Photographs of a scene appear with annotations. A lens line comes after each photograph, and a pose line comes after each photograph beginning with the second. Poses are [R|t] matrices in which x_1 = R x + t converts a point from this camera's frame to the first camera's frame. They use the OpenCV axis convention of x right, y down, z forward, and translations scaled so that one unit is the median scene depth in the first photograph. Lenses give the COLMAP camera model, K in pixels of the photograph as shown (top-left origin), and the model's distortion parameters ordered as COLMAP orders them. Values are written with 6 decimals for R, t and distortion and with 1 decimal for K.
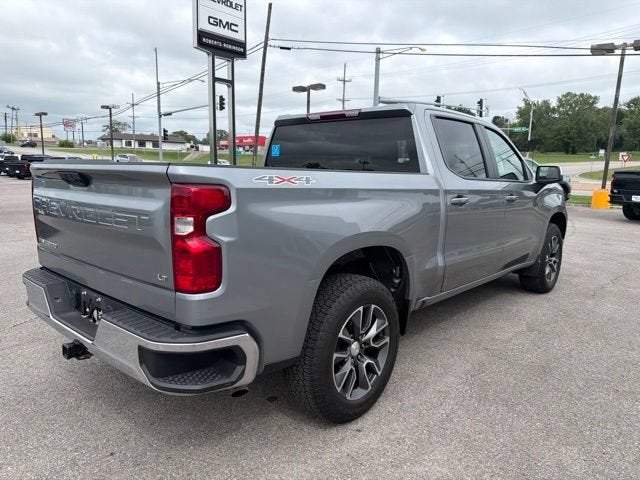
lens RADIAL K [[458.4, 0, 319.7], [0, 458.4, 240.9], [0, 0, 1]] dist [0.035354, -0.043311]
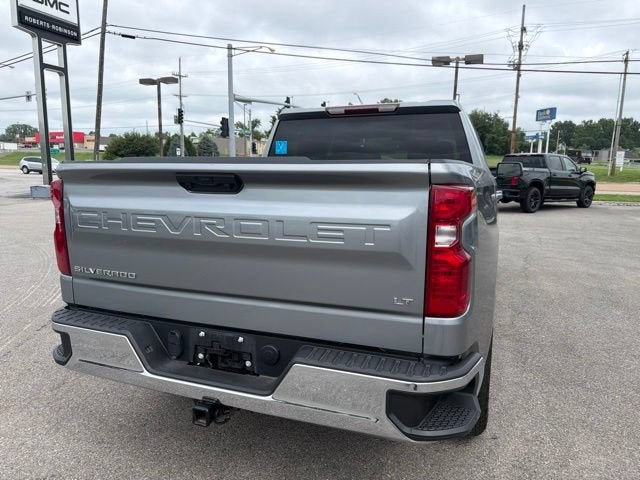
lens RADIAL K [[458.8, 0, 323.6], [0, 458.8, 238.8], [0, 0, 1]] dist [0.039004, -0.050599]
pose [[0.935612, -0.065636, 0.346874, -0.062305], [0.066640, 0.997736, 0.009049, -0.003941], [-0.346683, 0.014650, 0.937868, 0.024080]]
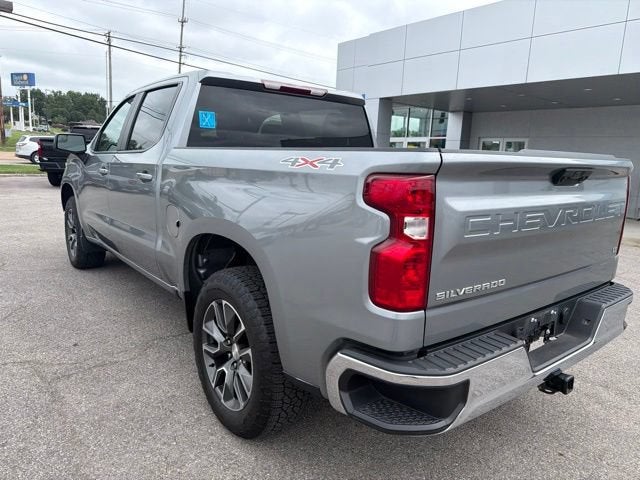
lens RADIAL K [[459.7, 0, 323.8], [0, 459.7, 234.5], [0, 0, 1]] dist [0.022219, -0.023786]
pose [[0.172873, -0.183802, 0.967642, -0.142270], [0.118716, 0.979160, 0.164781, -0.022196], [-0.977764, 0.086388, 0.191090, 0.128726]]
